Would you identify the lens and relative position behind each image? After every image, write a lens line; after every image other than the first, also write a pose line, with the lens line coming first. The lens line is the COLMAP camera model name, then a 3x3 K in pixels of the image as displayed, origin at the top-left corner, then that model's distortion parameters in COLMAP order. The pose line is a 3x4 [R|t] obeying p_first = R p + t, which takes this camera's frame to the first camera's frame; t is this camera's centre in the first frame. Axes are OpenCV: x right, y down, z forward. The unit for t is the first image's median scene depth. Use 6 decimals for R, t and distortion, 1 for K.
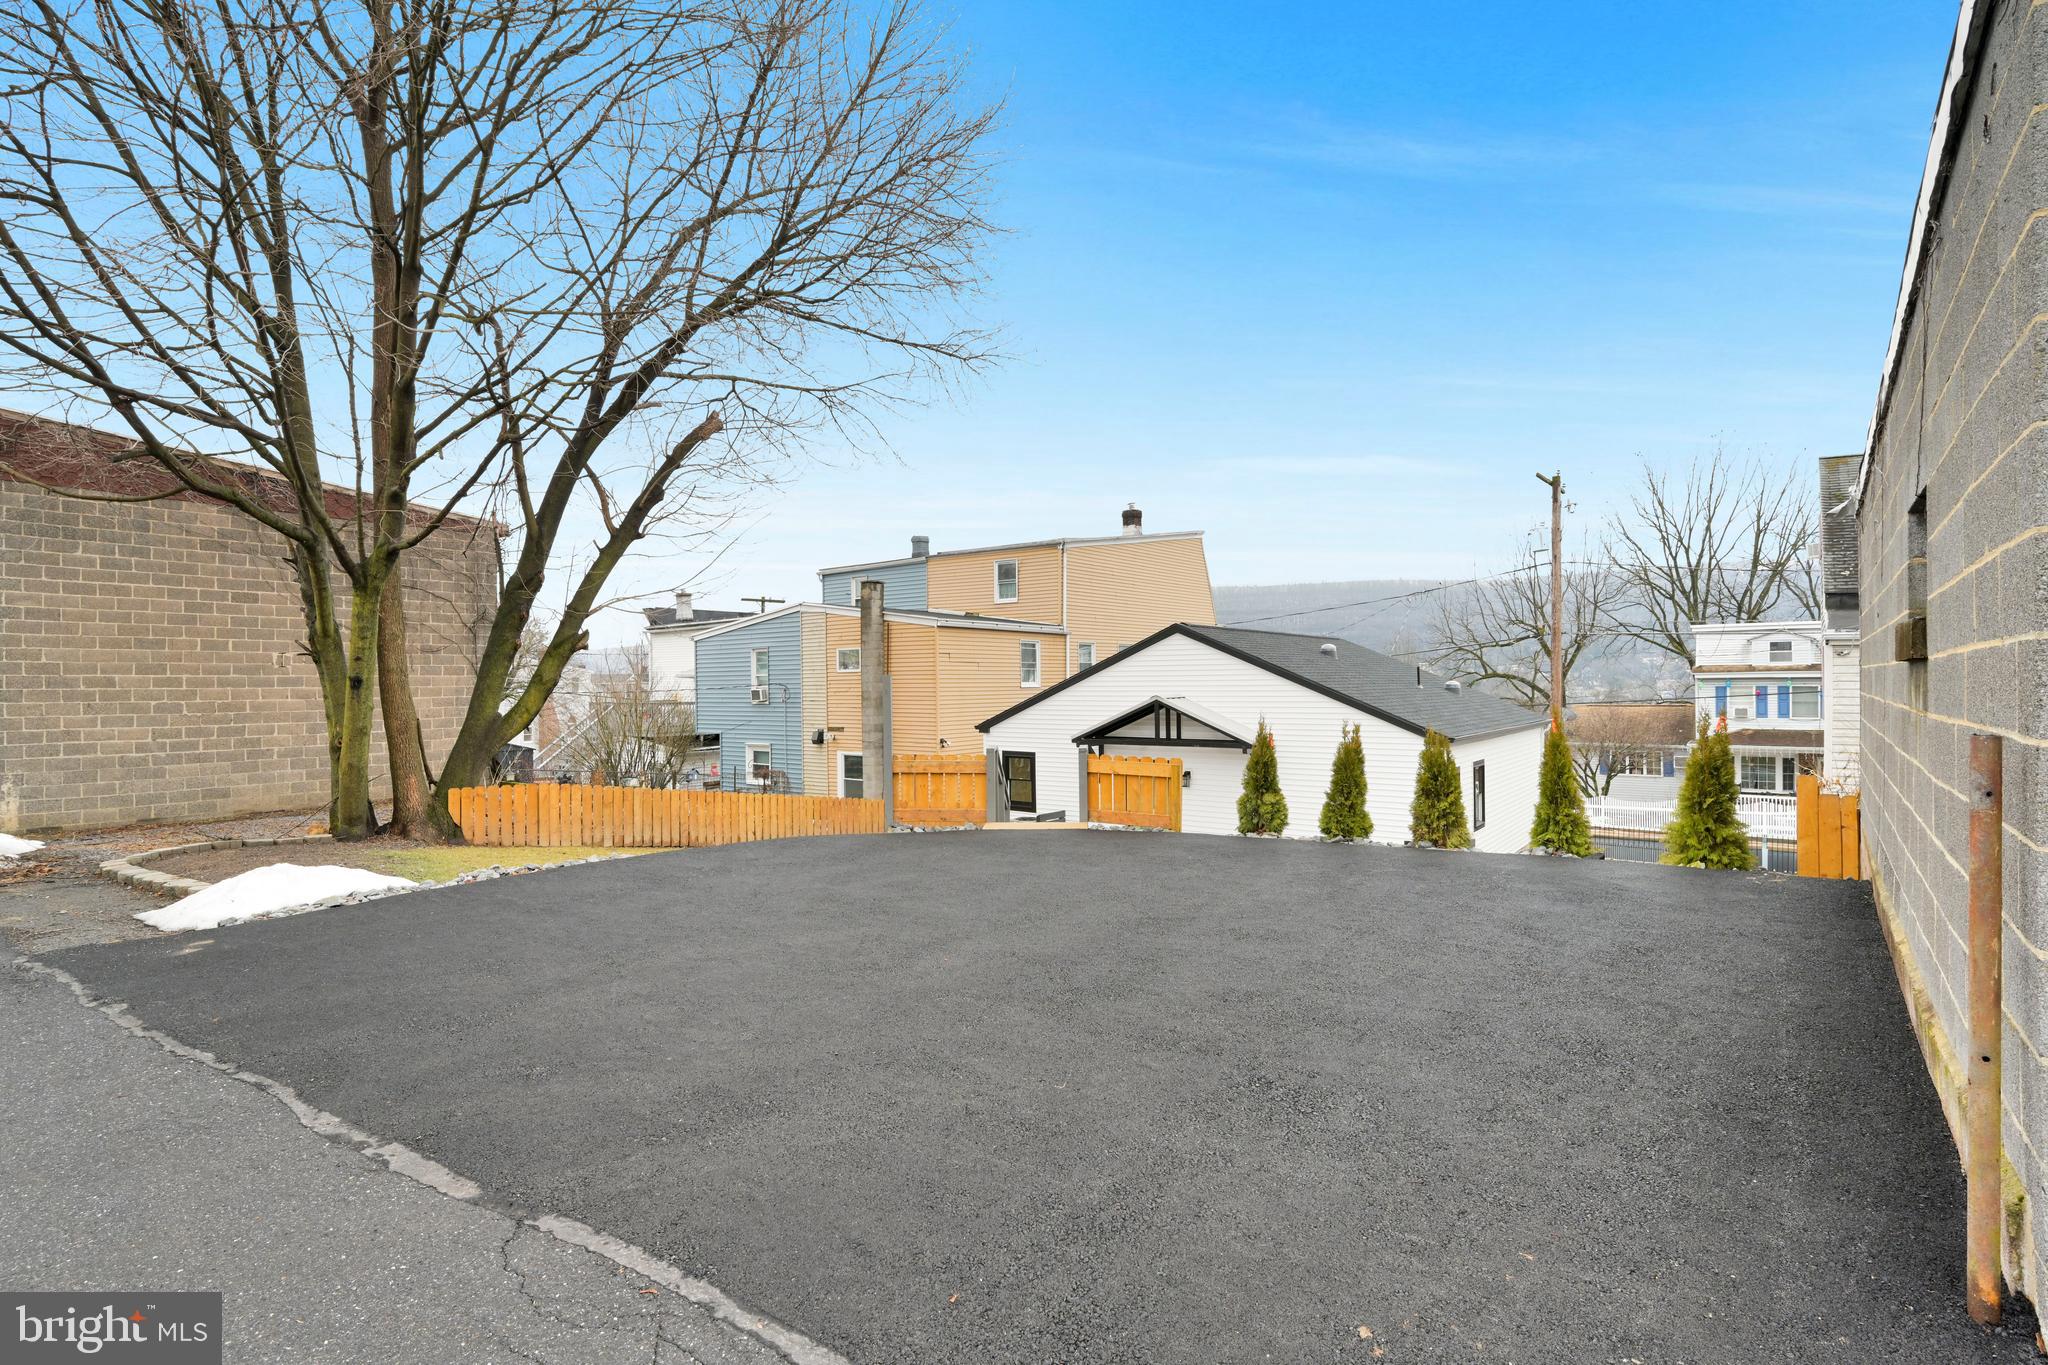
lens RADIAL K [[1007.2, 0, 1026.5], [0, 1007.2, 699.6], [0, 0, 1]] dist [-0.002554, -0.000312]
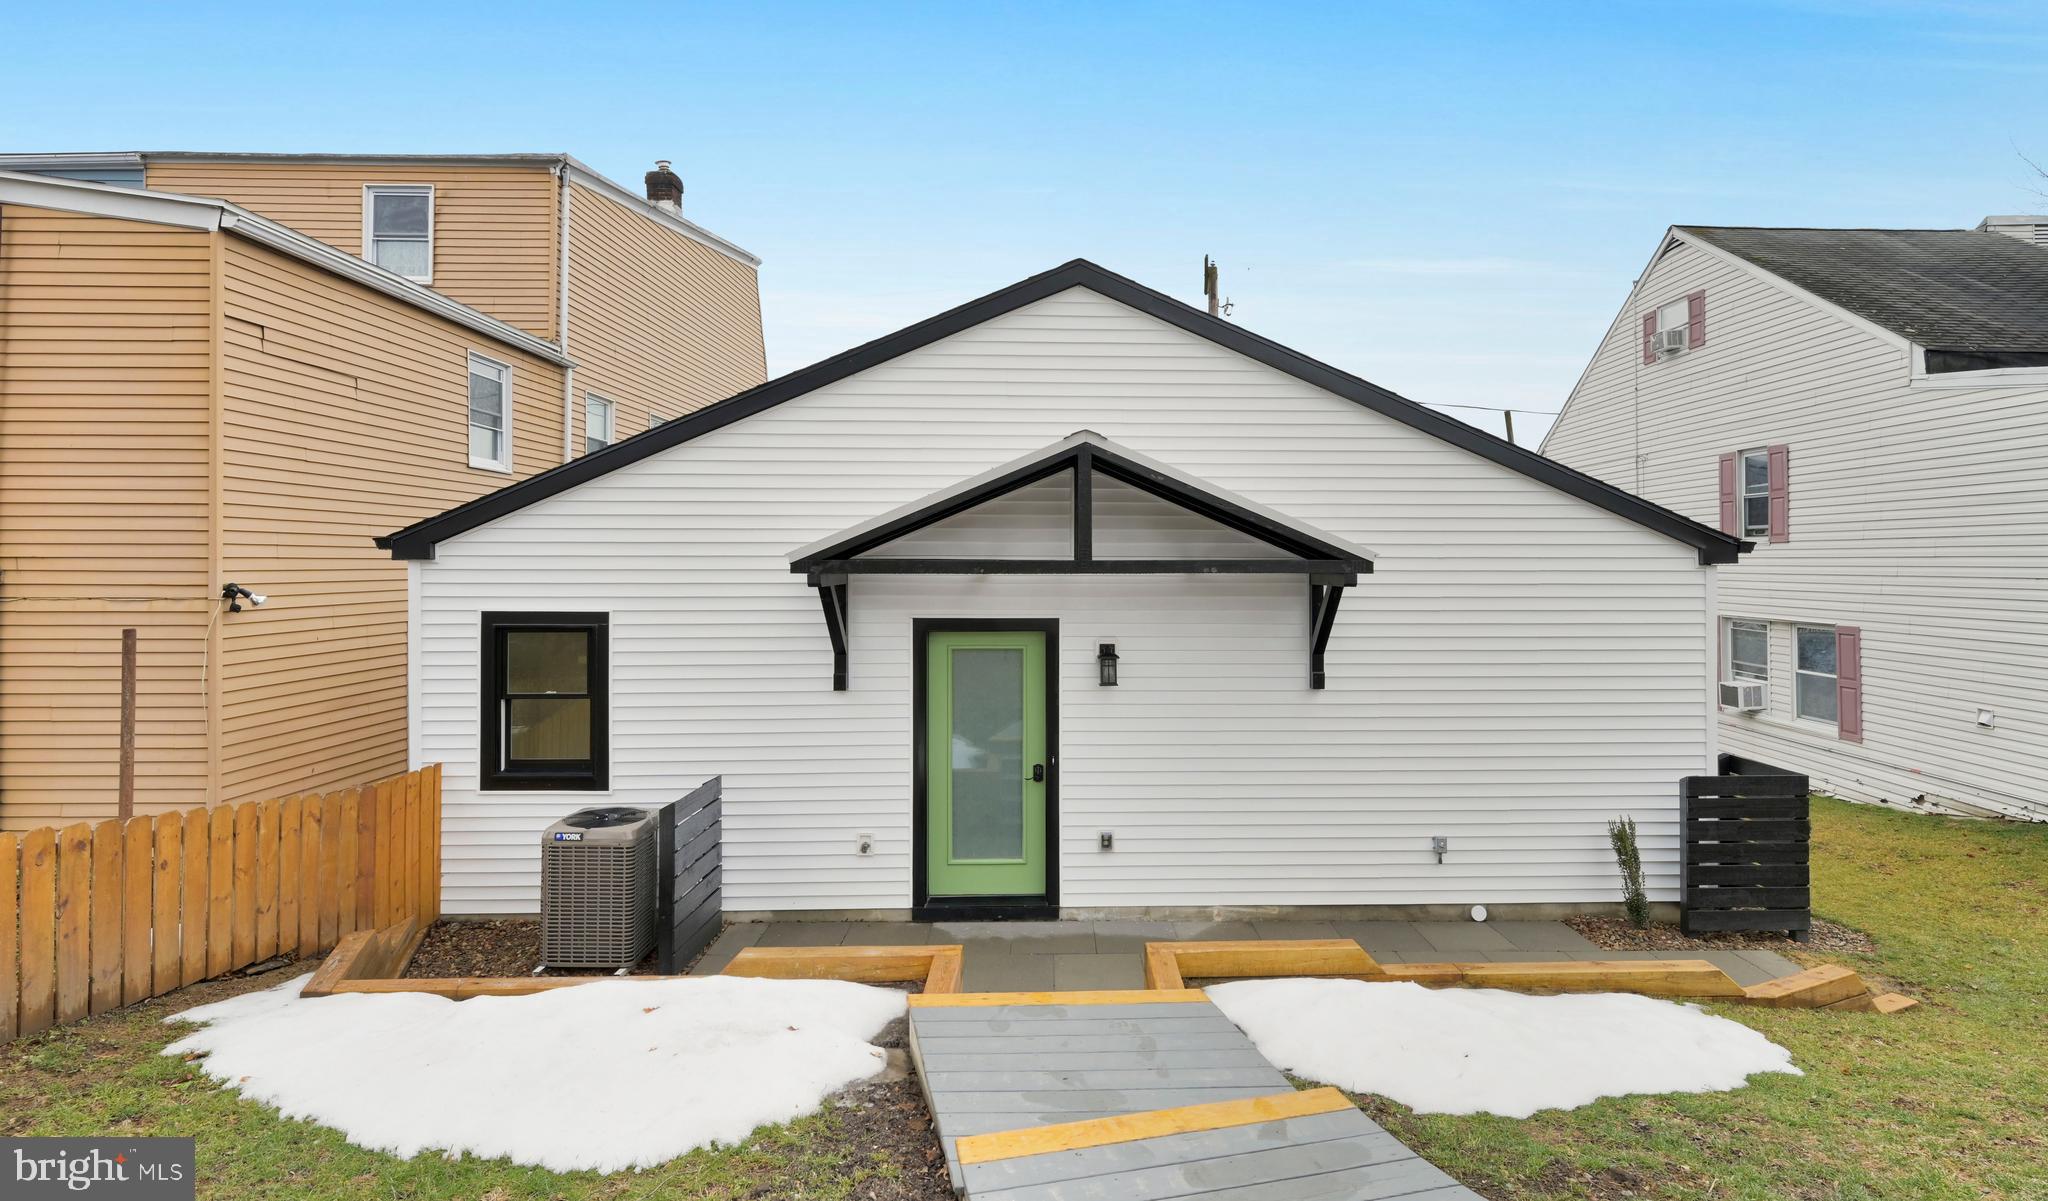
lens RADIAL K [[1012.5, 0, 1075.4], [0, 1012.5, 559.1], [0, 0, 1]] dist [0.001880, -0.000638]
pose [[0.783480, 0.011267, 0.621315, -0.052327], [0.002240, 0.999778, -0.020955, 0.027008], [-0.621413, 0.017810, 0.783281, 0.407664]]
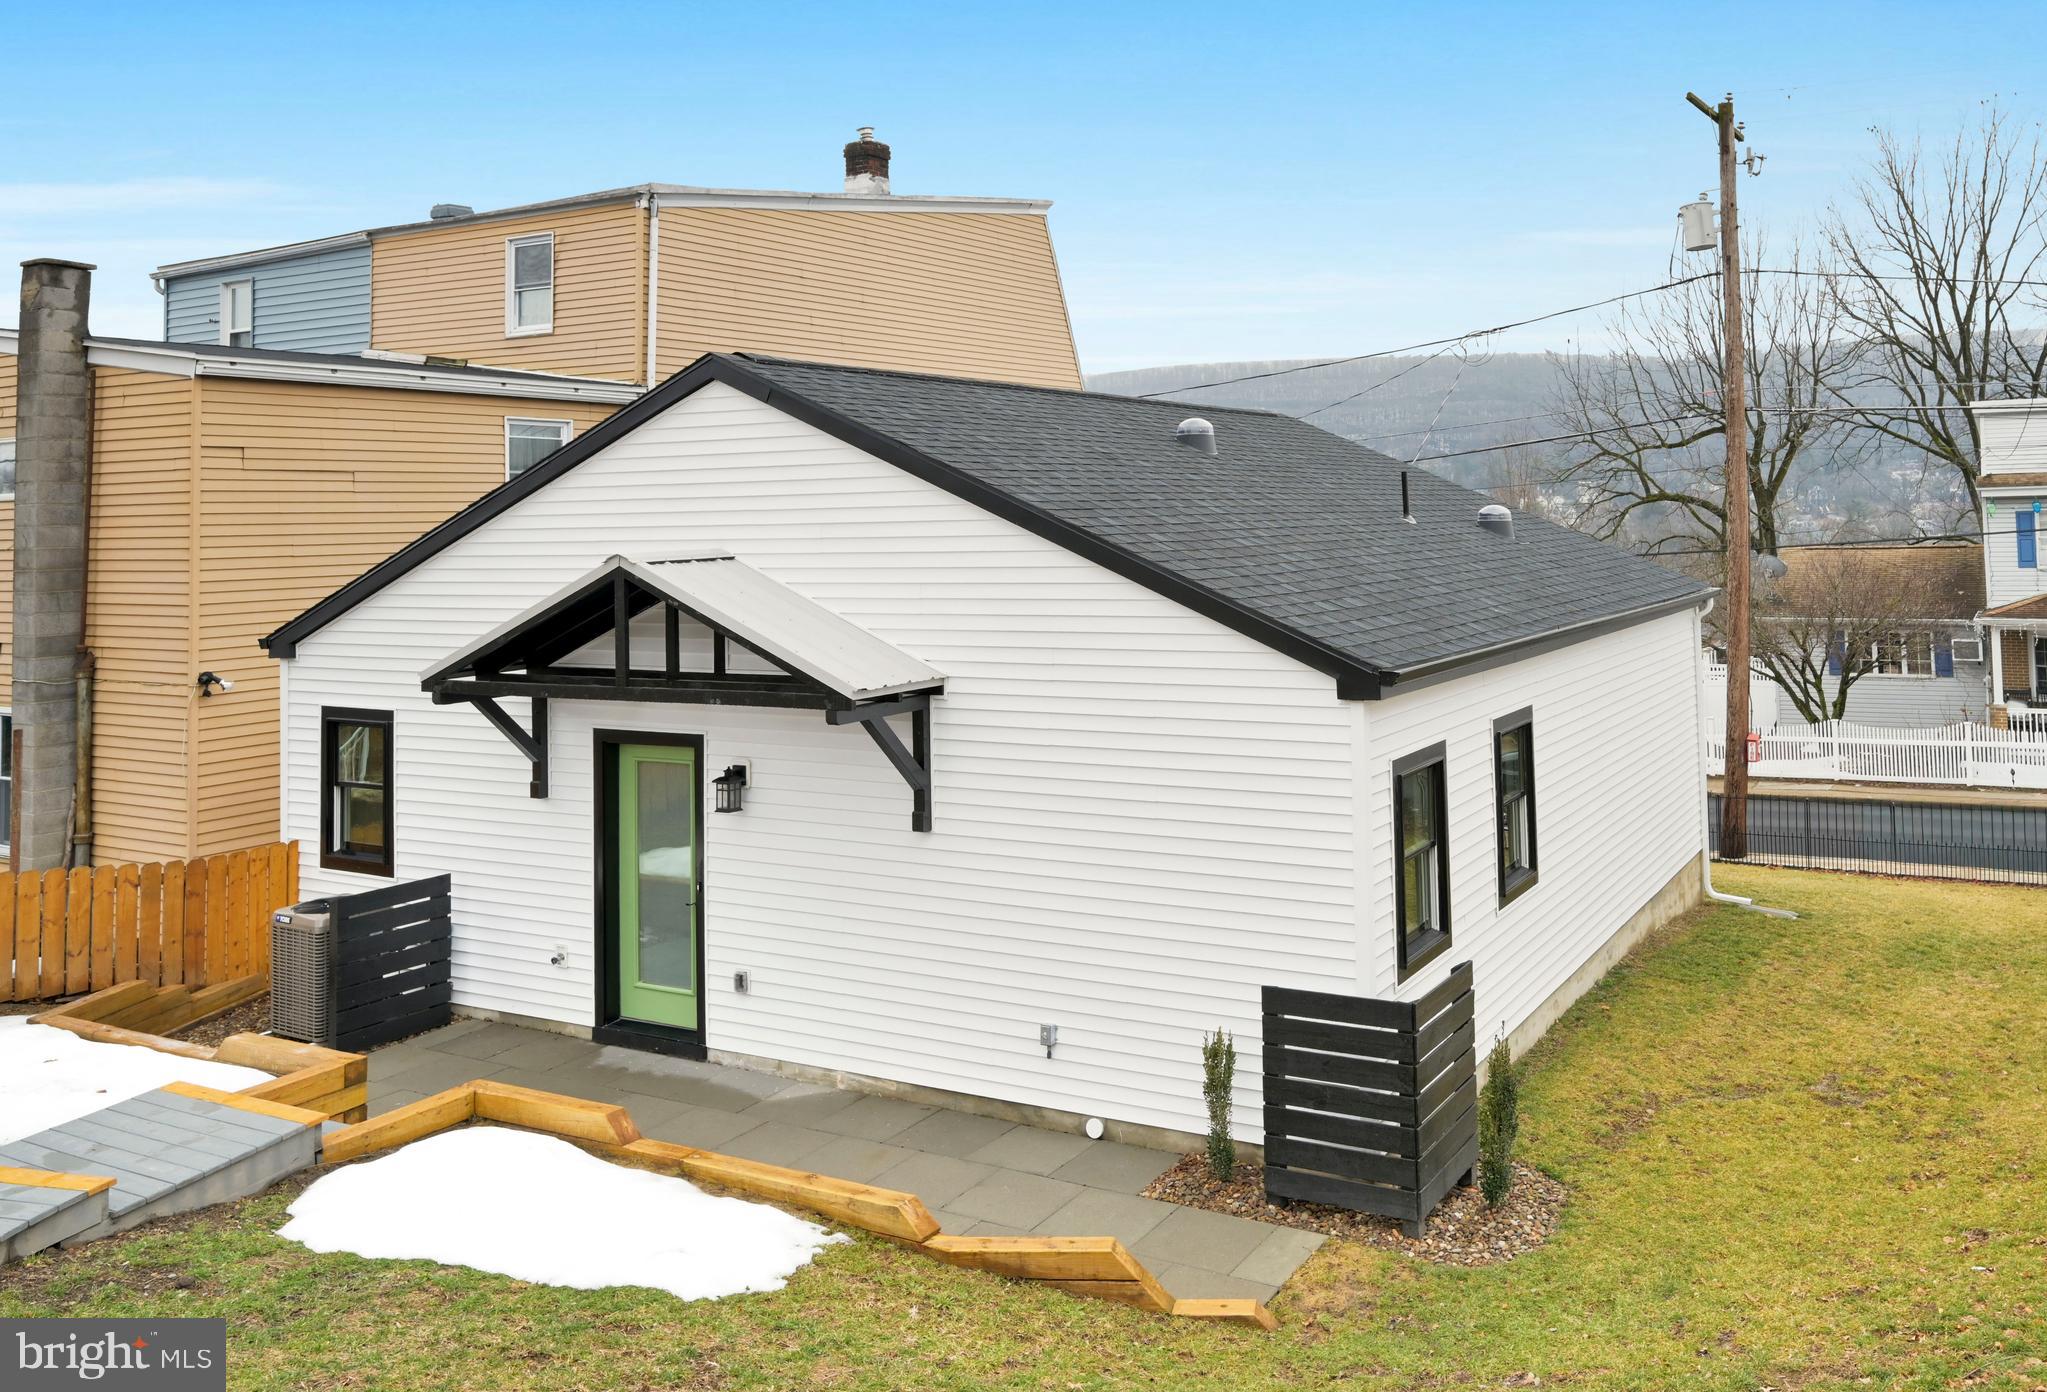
lens RADIAL K [[1613.5, 0, 1264.7], [0, 1613.5, 445.0], [0, 0, 1]] dist [-0.011739, 0.009475]
pose [[0.984139, -0.003710, 0.177361, 0.140861], [0.014615, 0.998078, -0.060217, -0.002957], [-0.176797, 0.061854, 0.982302, 0.232511]]
